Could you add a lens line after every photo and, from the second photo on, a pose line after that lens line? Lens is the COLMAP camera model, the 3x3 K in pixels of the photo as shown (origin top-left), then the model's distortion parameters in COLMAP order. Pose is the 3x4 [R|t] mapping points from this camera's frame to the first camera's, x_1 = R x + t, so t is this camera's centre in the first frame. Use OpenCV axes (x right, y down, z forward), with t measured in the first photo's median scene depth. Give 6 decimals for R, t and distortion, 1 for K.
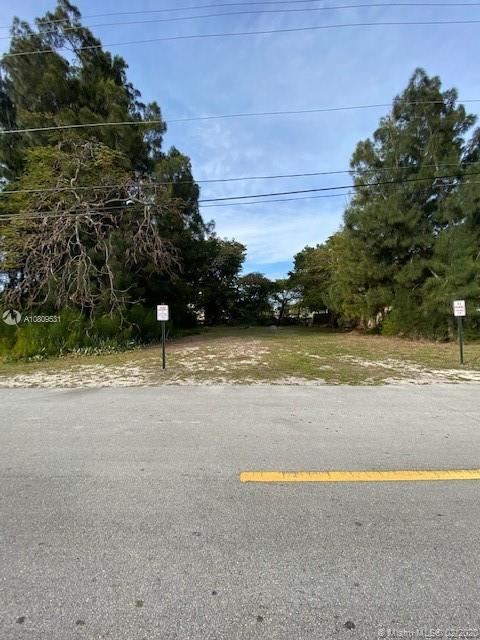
lens RADIAL K [[269.2, 0, 242.8], [0, 269.2, 316.9], [0, 0, 1]] dist [0.017109, -0.015834]
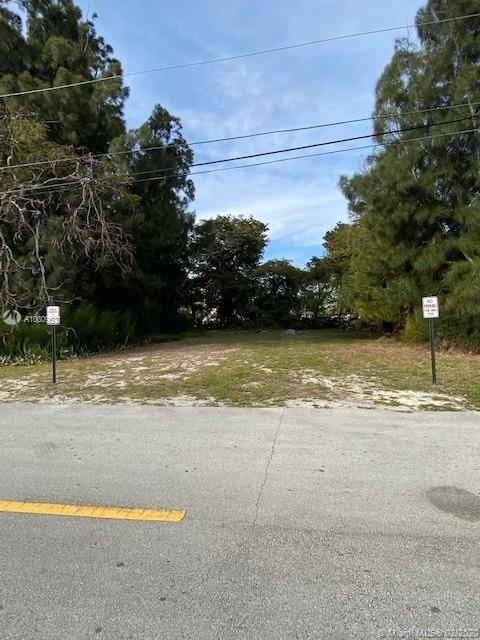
lens RADIAL K [[352.3, 0, 242.0], [0, 352.3, 315.4], [0, 0, 1]] dist [0.054376, -0.044172]
pose [[0.991693, -0.005429, -0.128511, 0.238568], [0.004900, 0.999978, -0.004426, -0.004559], [0.128532, 0.003759, 0.991698, -0.011056]]
